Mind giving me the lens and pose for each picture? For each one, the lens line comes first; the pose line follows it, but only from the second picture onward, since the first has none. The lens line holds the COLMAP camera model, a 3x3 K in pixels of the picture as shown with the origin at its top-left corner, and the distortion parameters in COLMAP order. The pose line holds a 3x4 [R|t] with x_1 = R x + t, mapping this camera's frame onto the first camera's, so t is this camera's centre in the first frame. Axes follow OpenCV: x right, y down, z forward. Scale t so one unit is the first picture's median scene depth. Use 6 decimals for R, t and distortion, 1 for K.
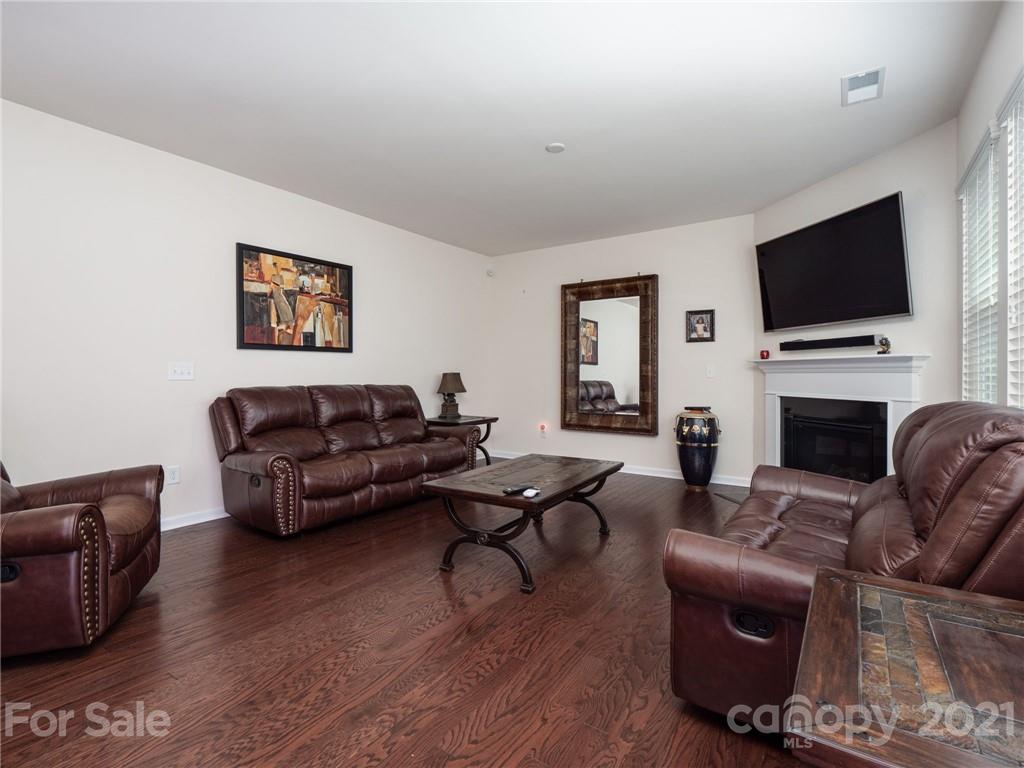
lens RADIAL K [[500.4, 0, 516.8], [0, 500.4, 378.9], [0, 0, 1]] dist [0.000263, -0.000604]
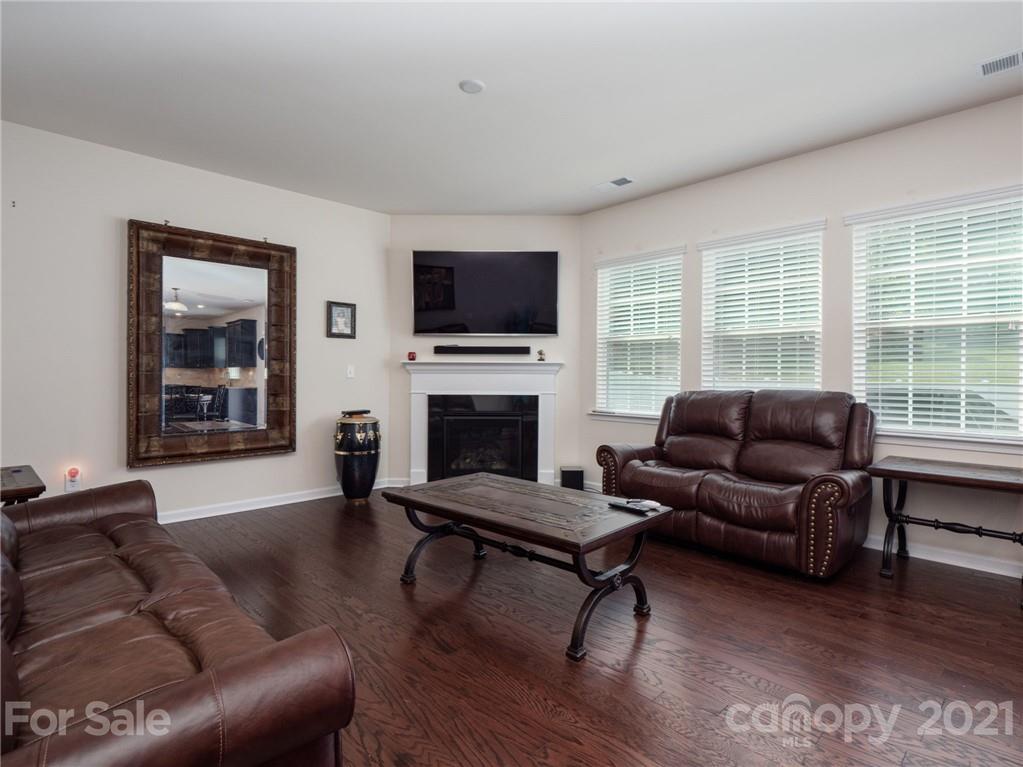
lens RADIAL K [[499.9, 0, 516.3], [0, 499.9, 378.4], [0, 0, 1]] dist [0.000263, -0.000604]
pose [[0.212601, -0.007823, 0.977108, -0.442091], [0.003658, 0.999967, 0.007210, -0.007376], [-0.977132, 0.002041, 0.212623, 0.513491]]
